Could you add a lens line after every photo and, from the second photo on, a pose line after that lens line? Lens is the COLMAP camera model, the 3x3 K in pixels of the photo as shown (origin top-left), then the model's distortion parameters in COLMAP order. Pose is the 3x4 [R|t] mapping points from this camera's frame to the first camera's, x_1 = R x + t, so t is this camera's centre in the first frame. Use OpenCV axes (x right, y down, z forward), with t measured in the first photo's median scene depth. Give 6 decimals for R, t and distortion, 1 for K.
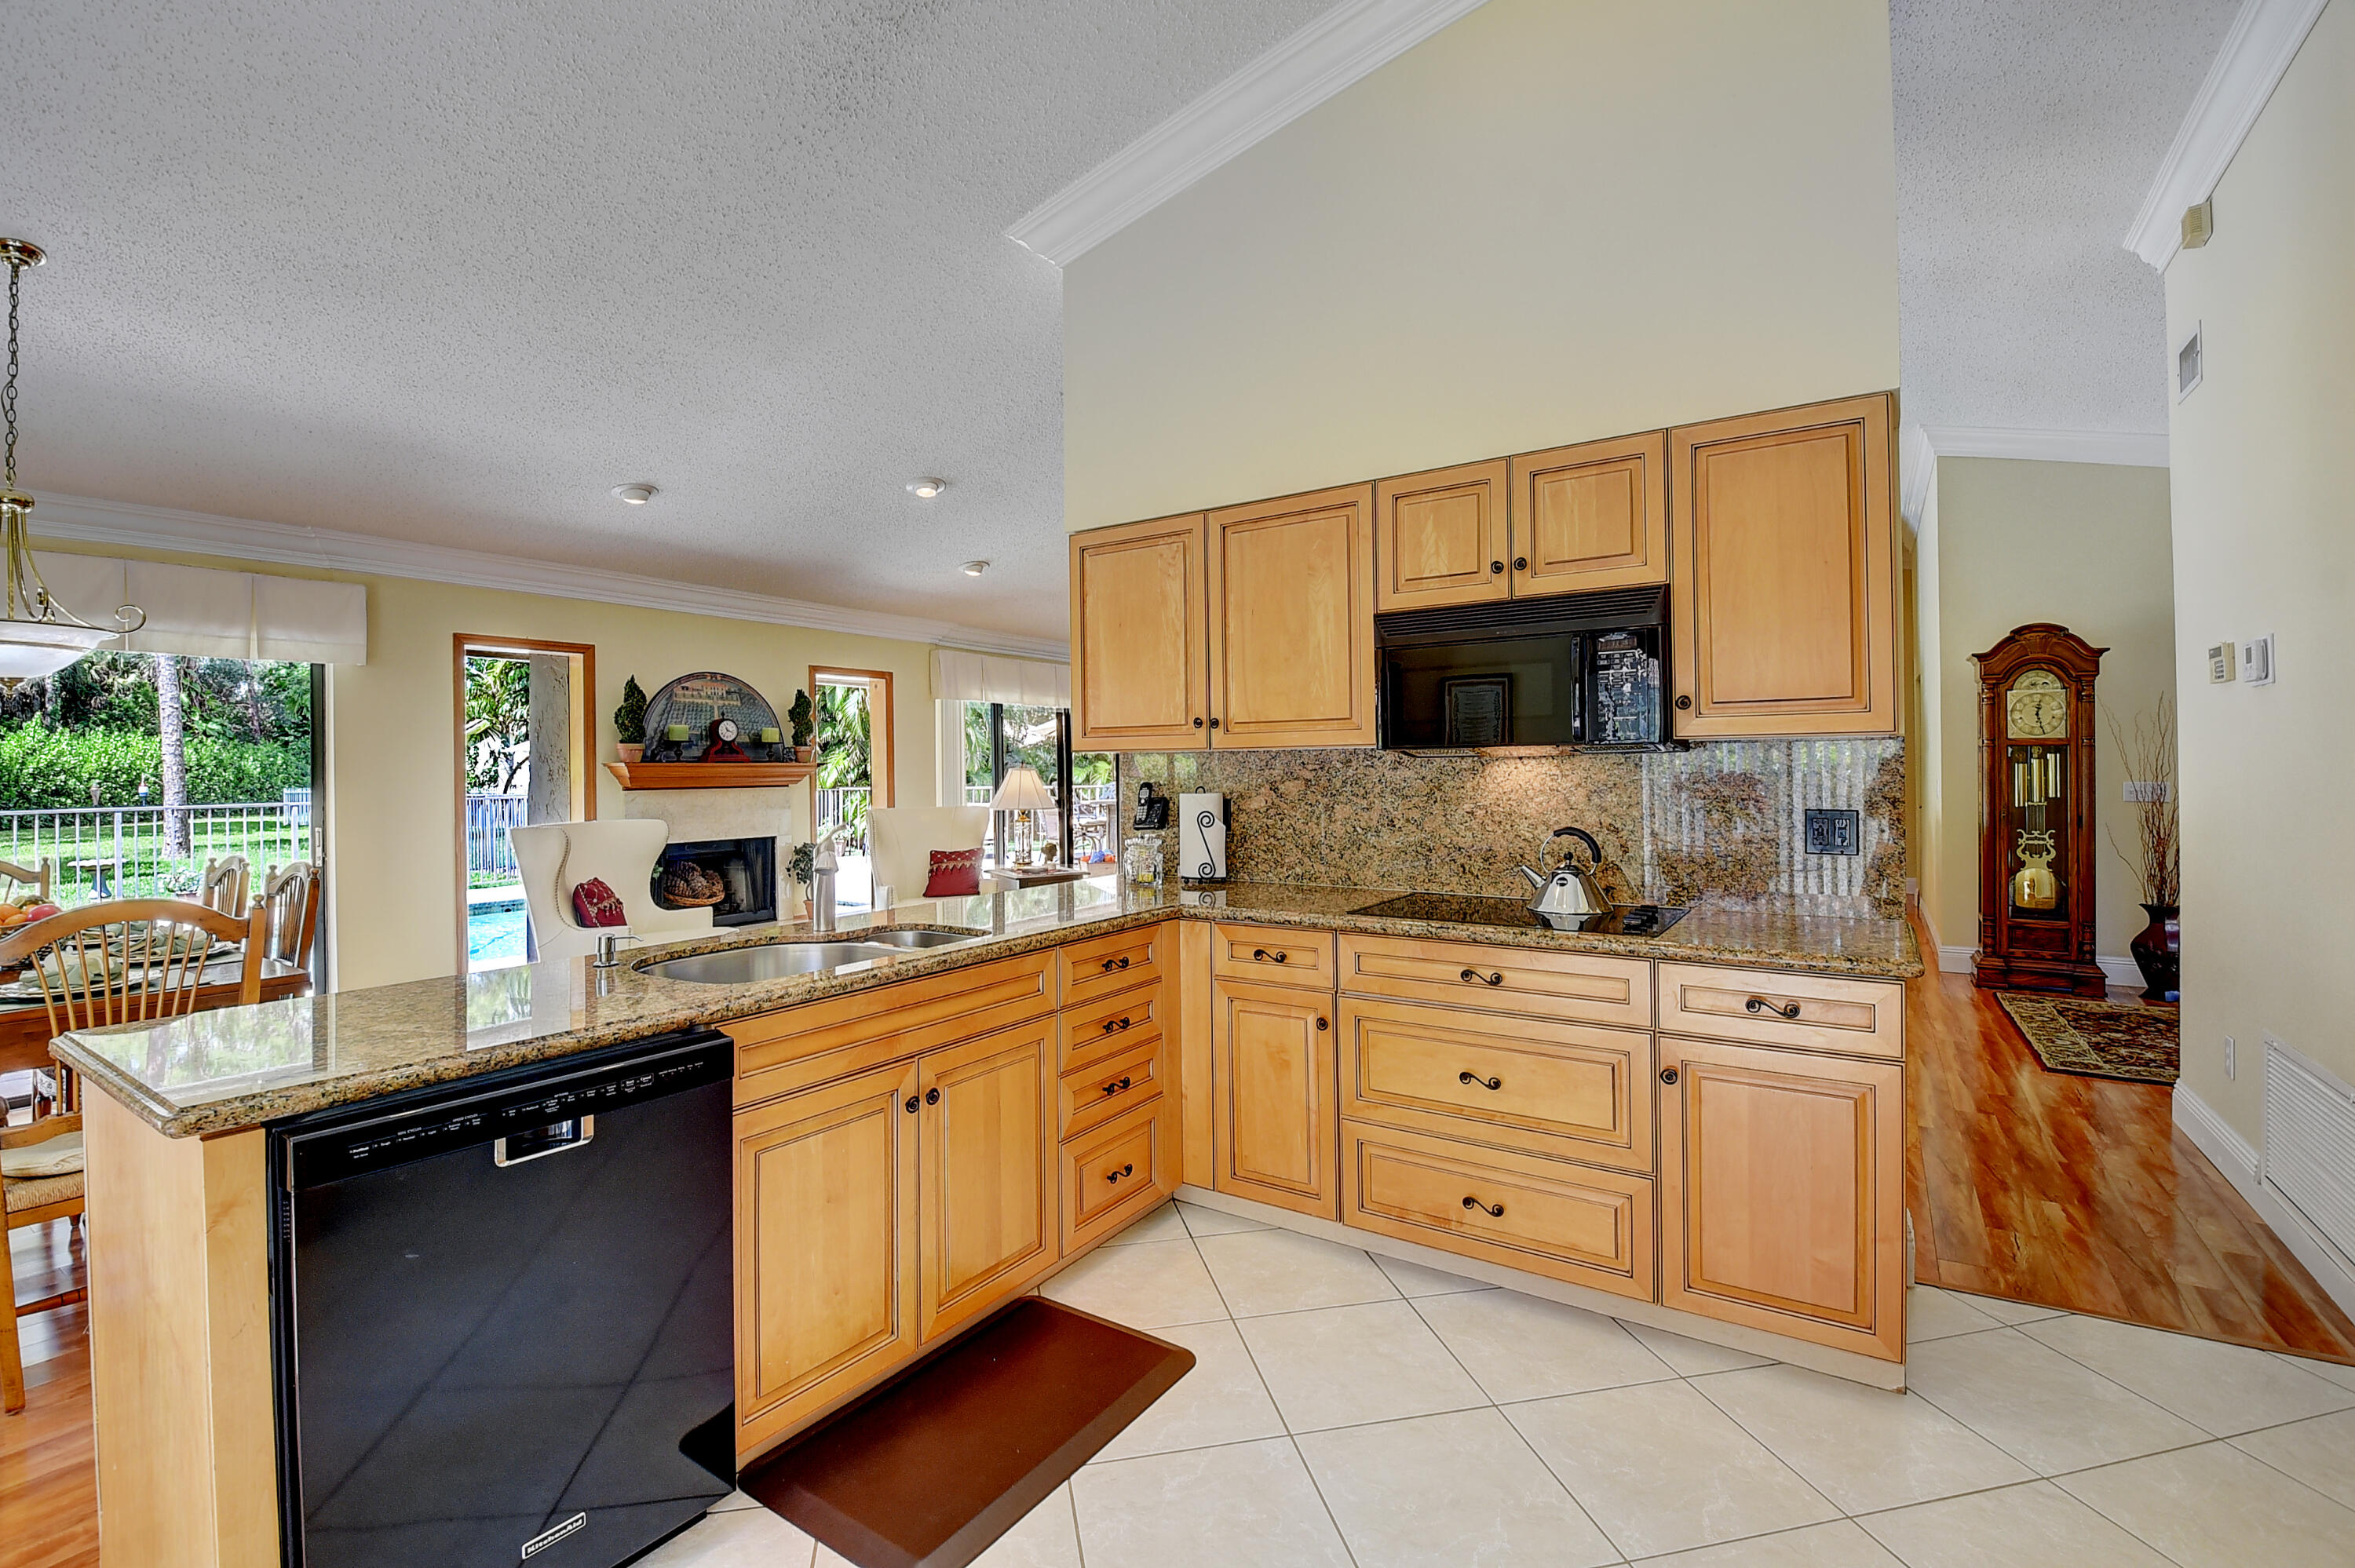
lens RADIAL K [[1040.7, 0, 1144.3], [0, 1040.7, 762.9], [0, 0, 1]] dist [-0.003471, -0.012414]
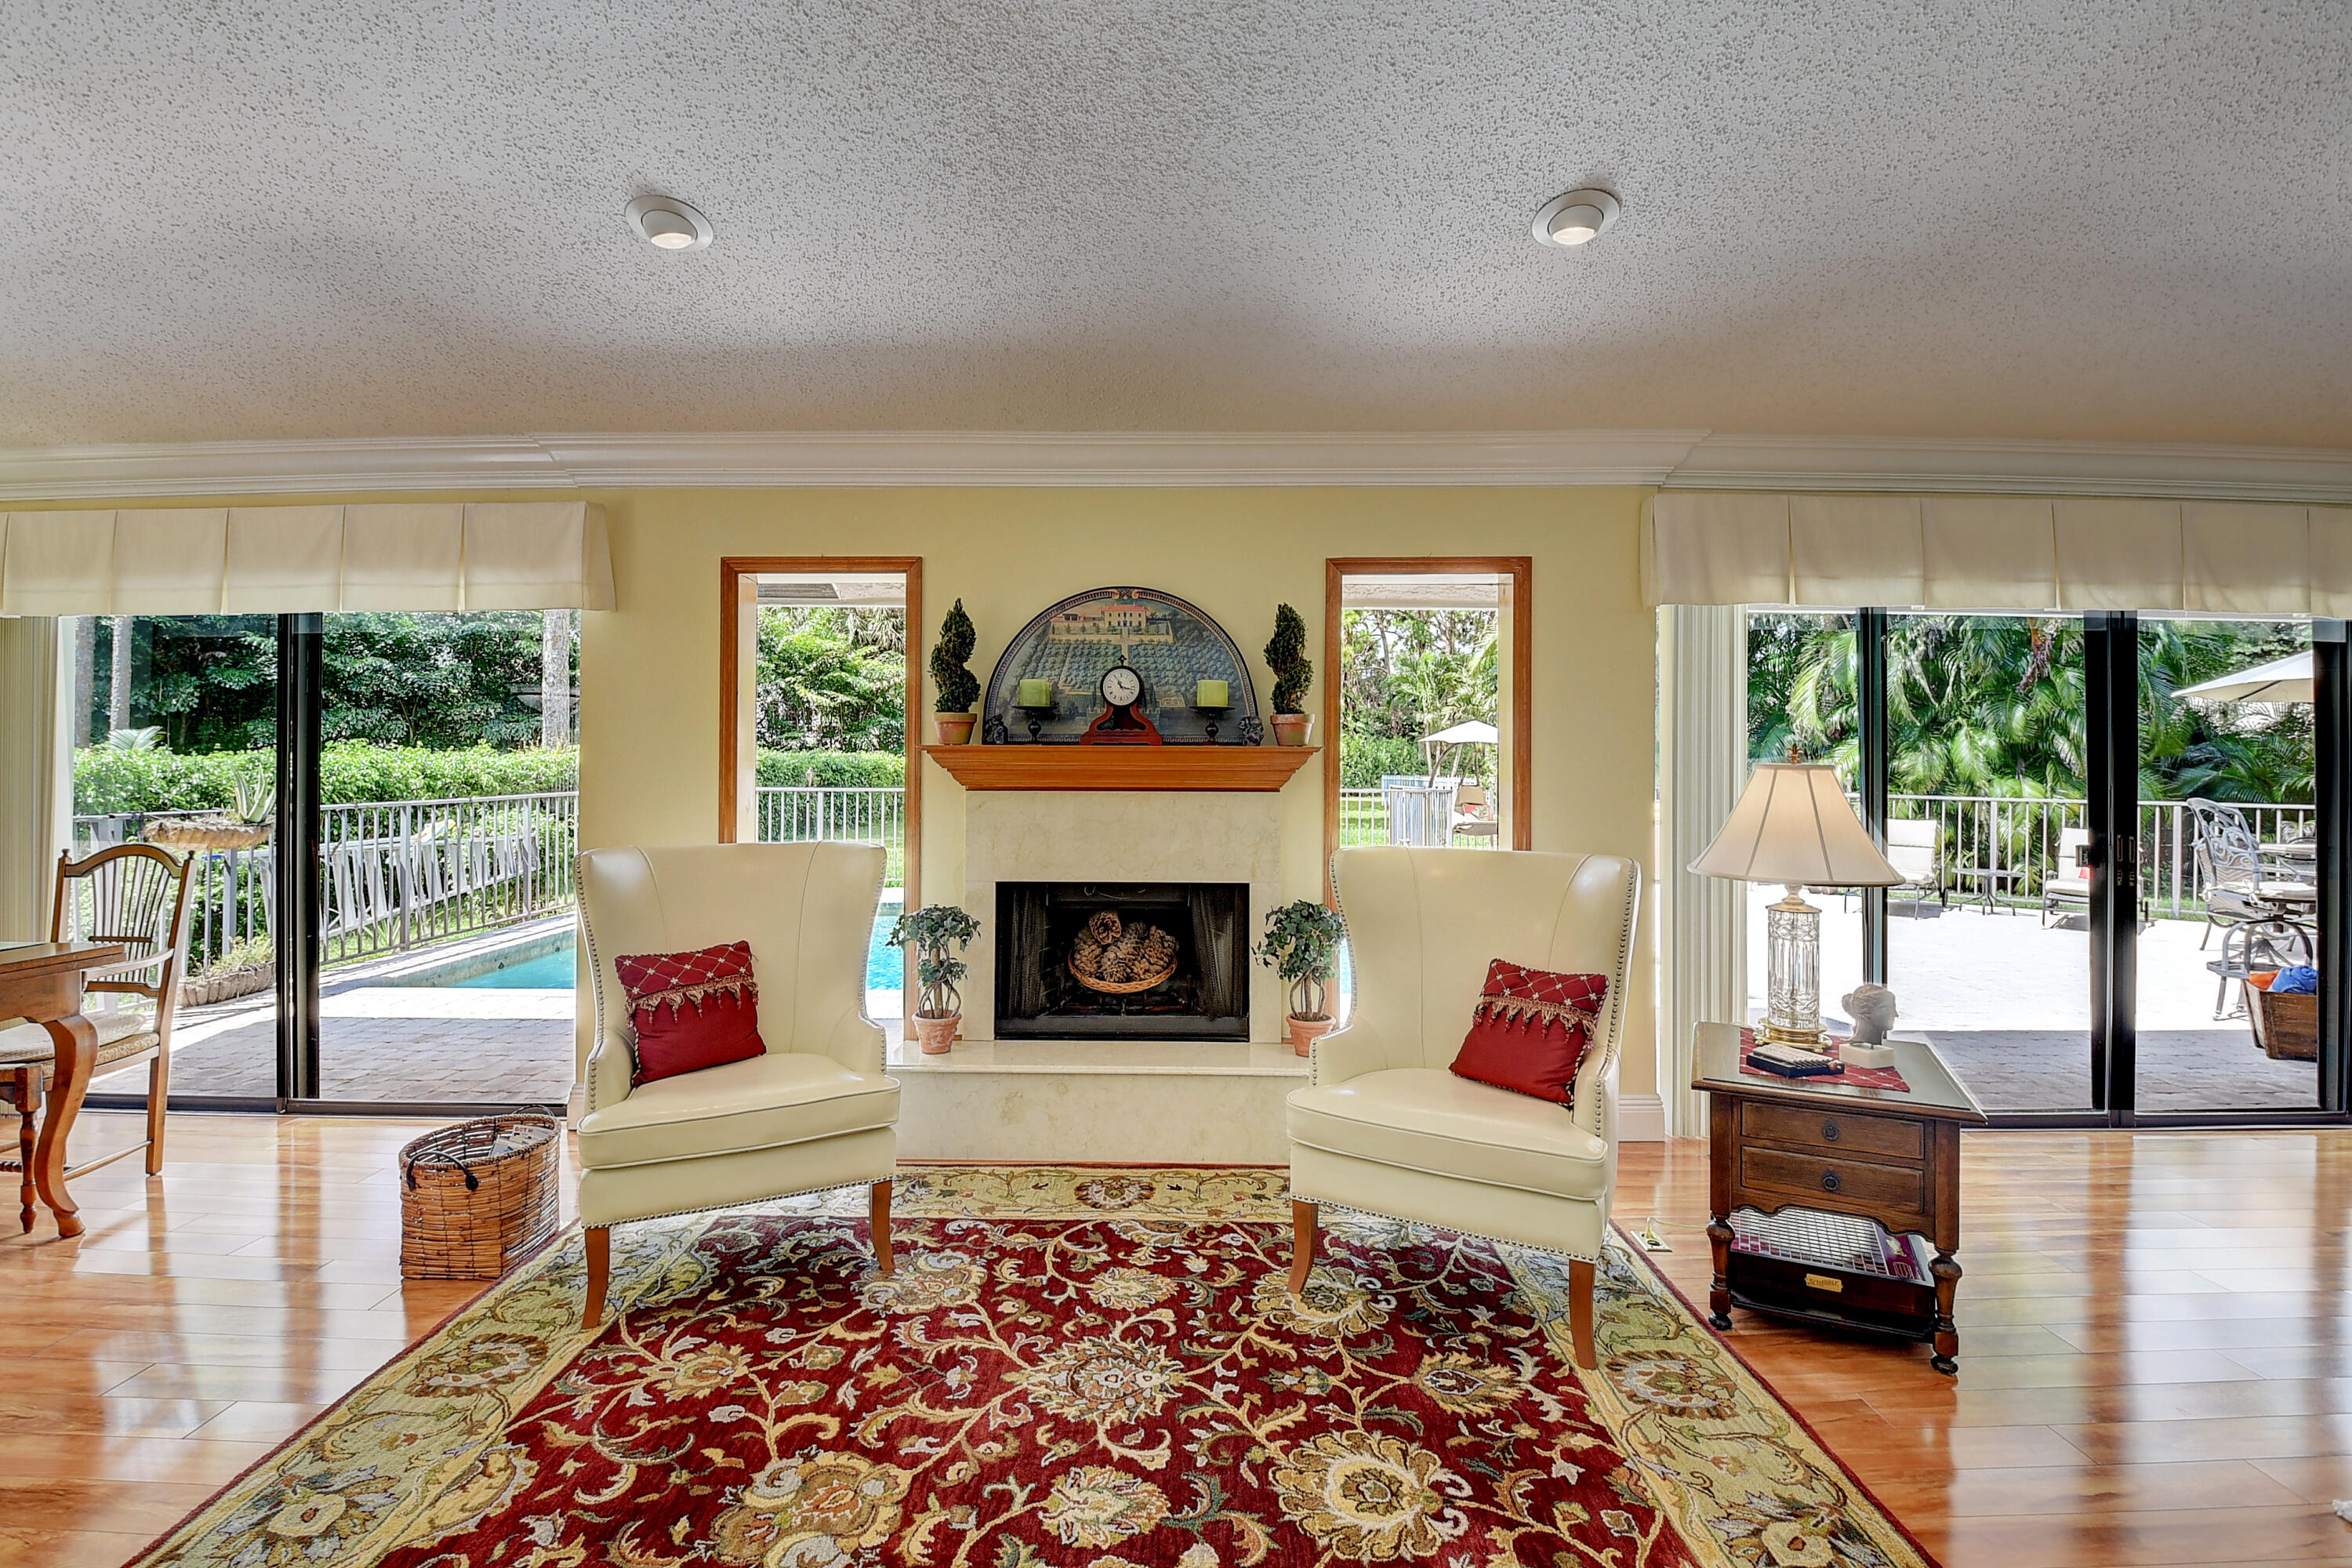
lens RADIAL K [[1039.5, 0, 1179.9], [0, 1039.5, 760.5], [0, 0, 1]] dist [-0.003471, -0.012414]
pose [[0.559252, 0.009997, -0.828937, 0.067370], [-0.006429, 0.999950, 0.007722, 0.002678], [0.828973, 0.001011, 0.559288, 0.678158]]
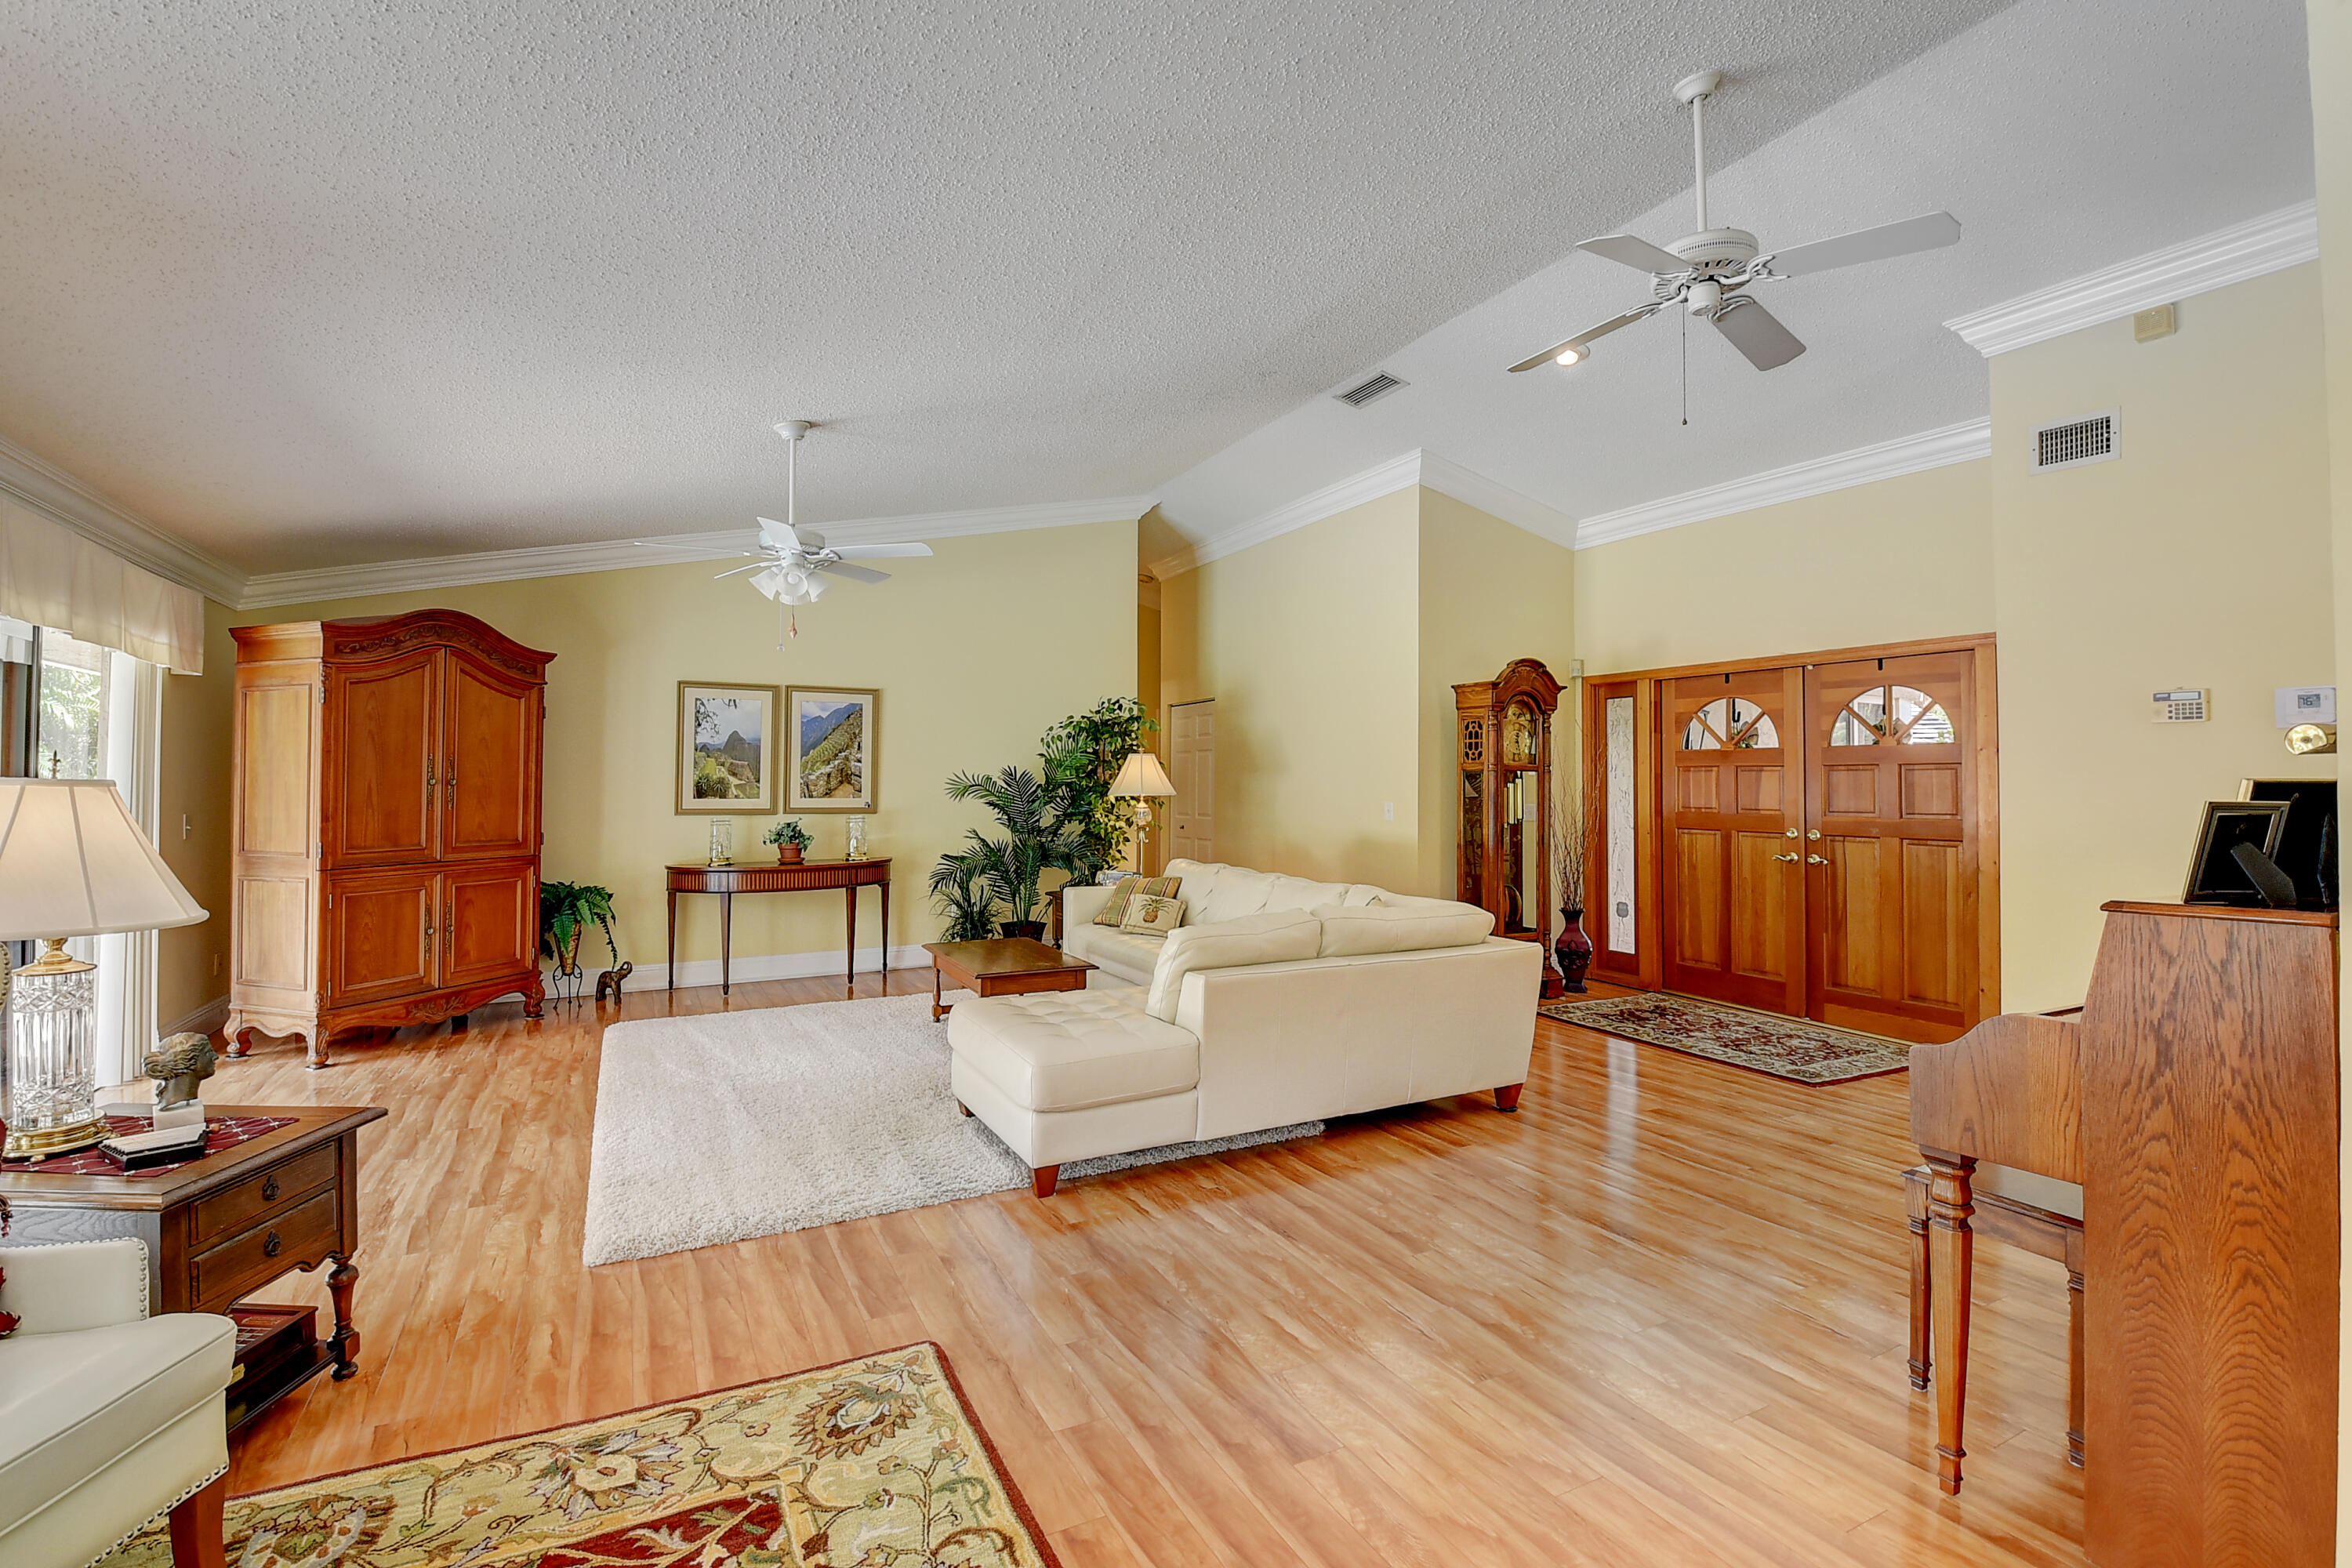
lens RADIAL K [[1039.5, 0, 1179.0], [0, 1039.5, 765.3], [0, 0, 1]] dist [-0.003471, -0.012414]
pose [[0.480321, 0.024998, 0.876737, -0.230504], [-0.007401, 0.999674, -0.024448, 0.007287], [-0.877062, 0.005254, 0.480349, 0.670856]]
